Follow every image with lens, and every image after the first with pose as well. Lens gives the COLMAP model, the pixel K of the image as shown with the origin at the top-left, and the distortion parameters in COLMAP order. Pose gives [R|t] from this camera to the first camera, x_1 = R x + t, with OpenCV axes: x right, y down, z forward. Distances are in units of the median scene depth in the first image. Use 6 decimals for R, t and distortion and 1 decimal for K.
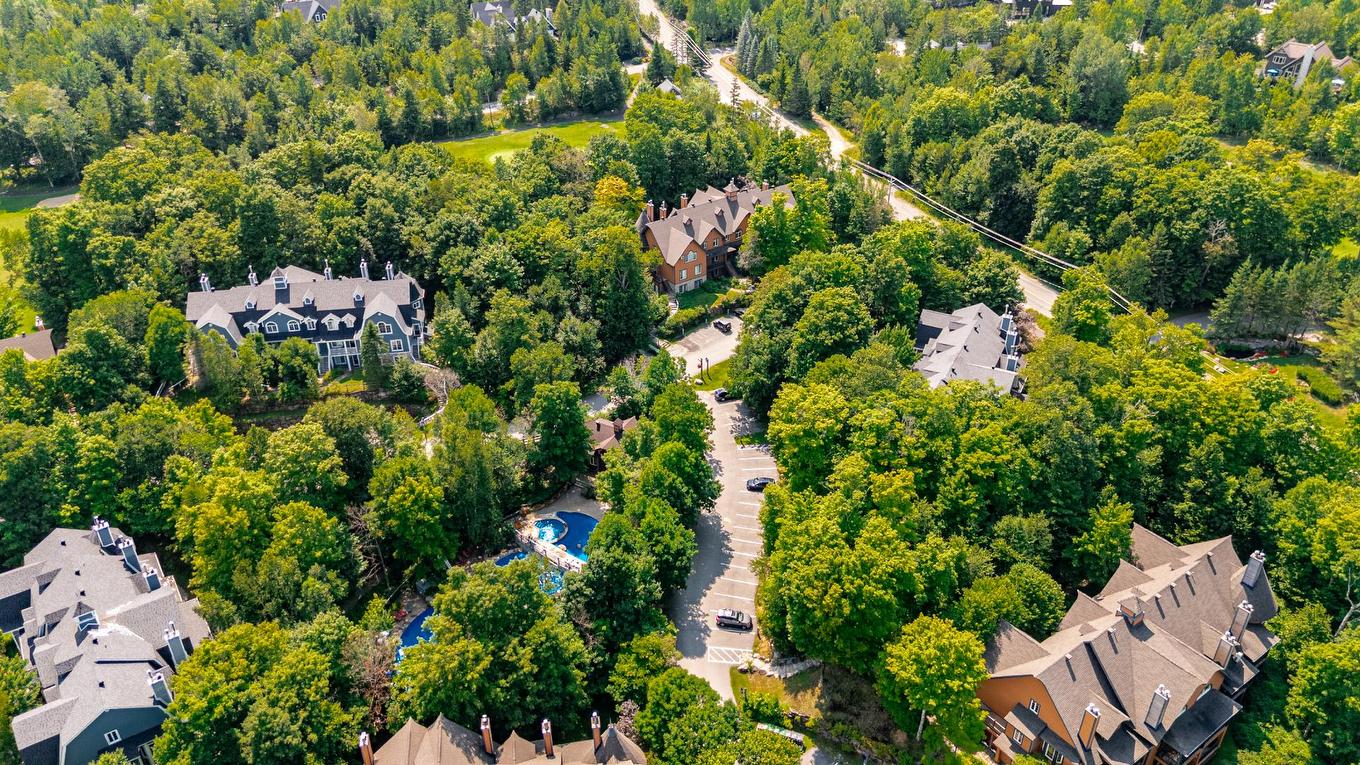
lens RADIAL K [[1002.0, 0, 676.4], [0, 1002.0, 384.3], [0, 0, 1]] dist [0.086424, -0.089050]
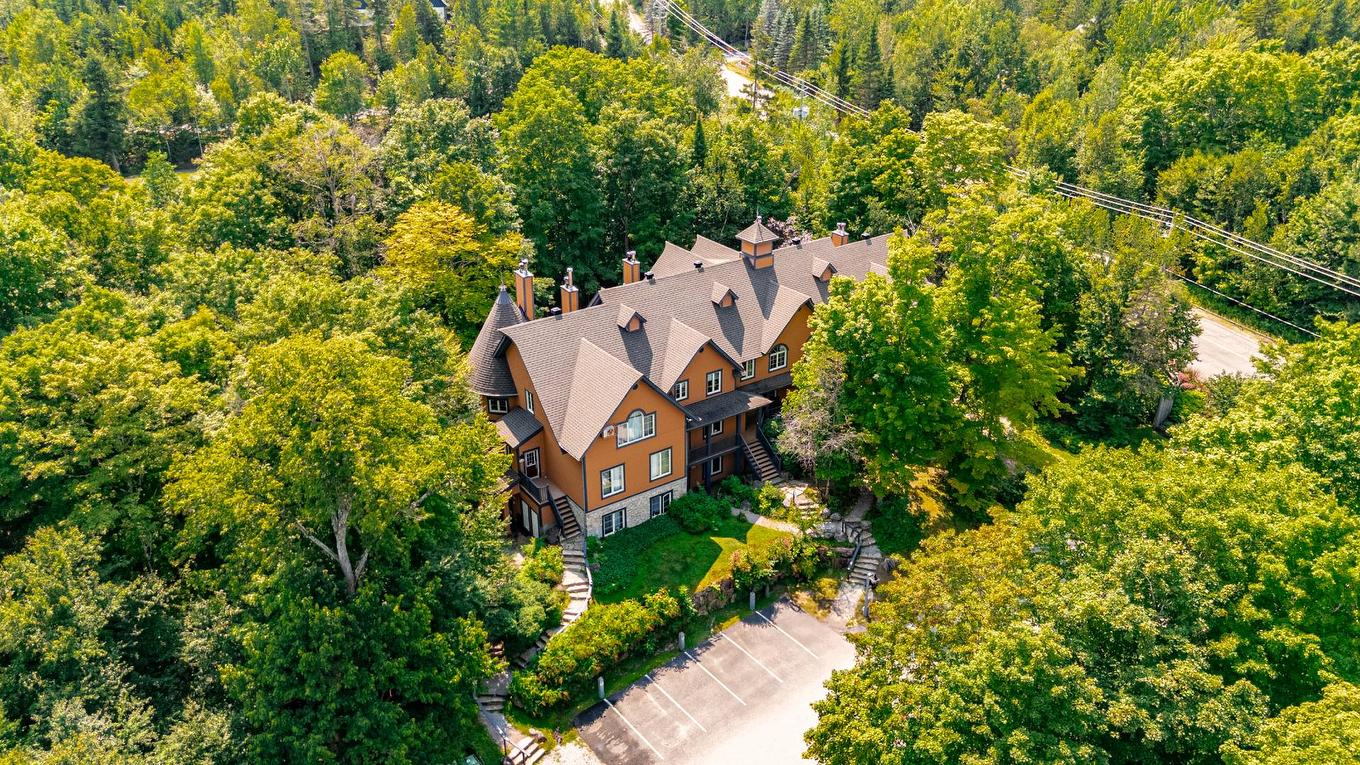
lens RADIAL K [[1002.0, 0, 675.4], [0, 1002.0, 381.9], [0, 0, 1]] dist [0.086424, -0.089050]
pose [[0.999953, 0.006971, -0.006699, 0.030852], [-0.007664, 0.993937, -0.109683, -0.112793], [0.005894, 0.109729, 0.993944, 0.714709]]
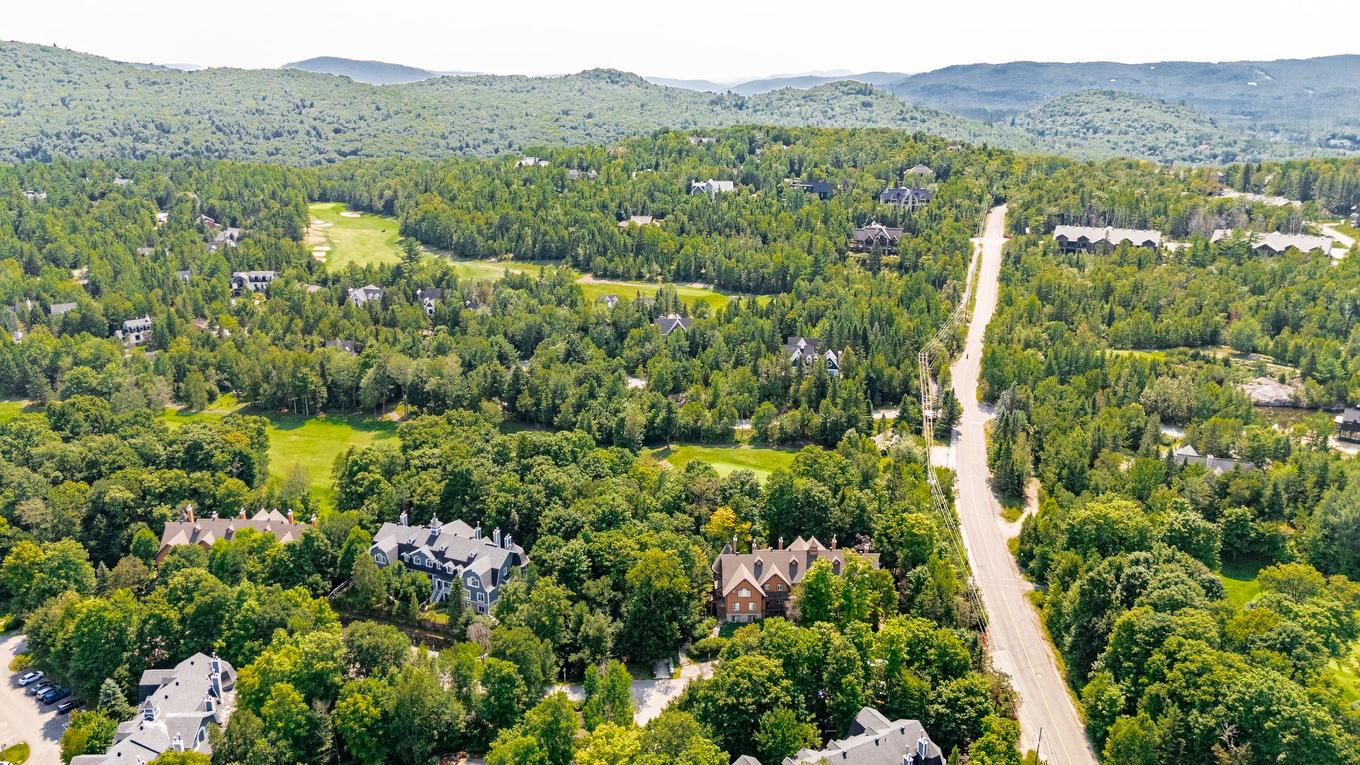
lens RADIAL K [[1002.0, 0, 672.9], [0, 1002.0, 379.8], [0, 0, 1]] dist [0.086424, -0.089050]
pose [[0.832452, 0.168235, -0.527940, 0.536778], [-0.297394, 0.939585, -0.169519, -0.144575], [0.467525, 0.298123, 0.832192, -0.062483]]
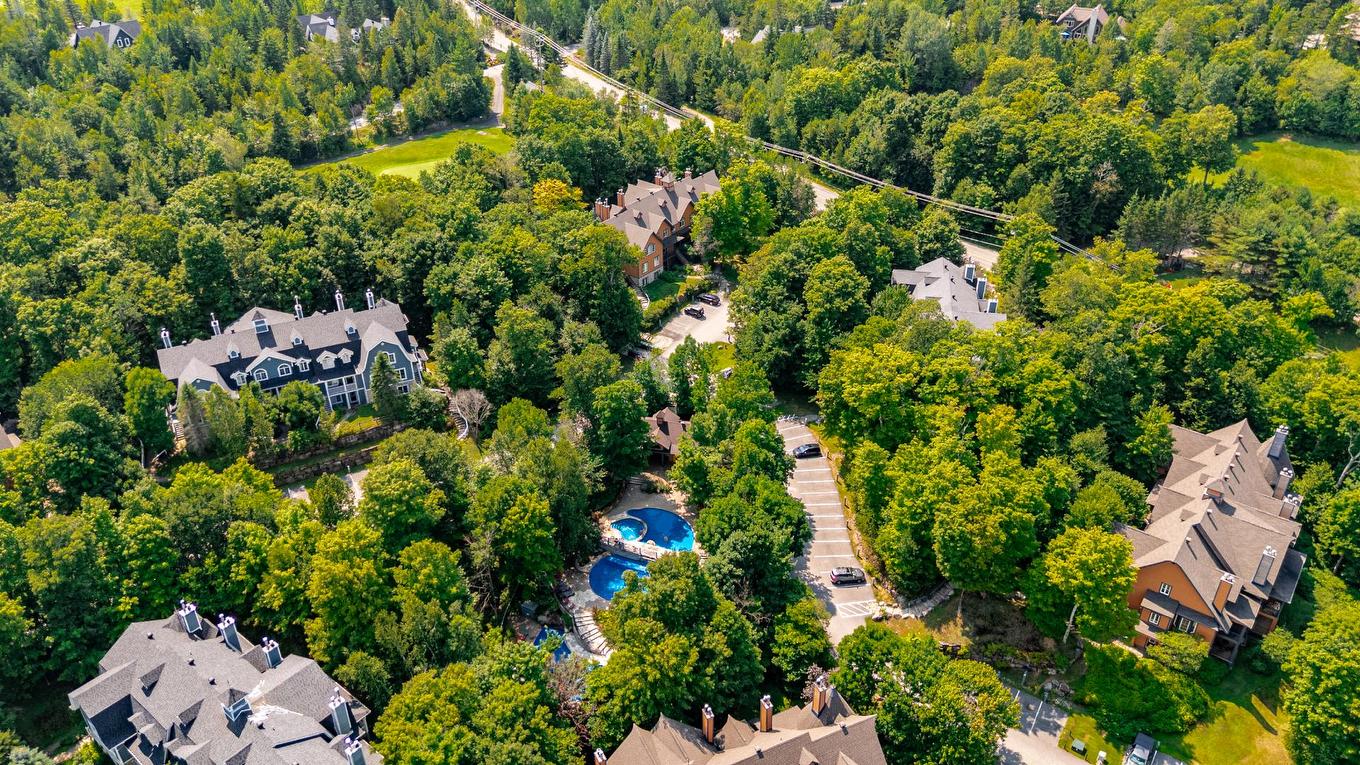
lens RADIAL K [[1002.0, 0, 679.6], [0, 1002.0, 384.2], [0, 0, 1]] dist [0.086424, -0.089050]
pose [[0.958227, -0.150036, 0.243498, -0.237479], [0.150142, 0.988496, 0.018234, -0.006866], [-0.243432, 0.019087, 0.969730, 0.013084]]
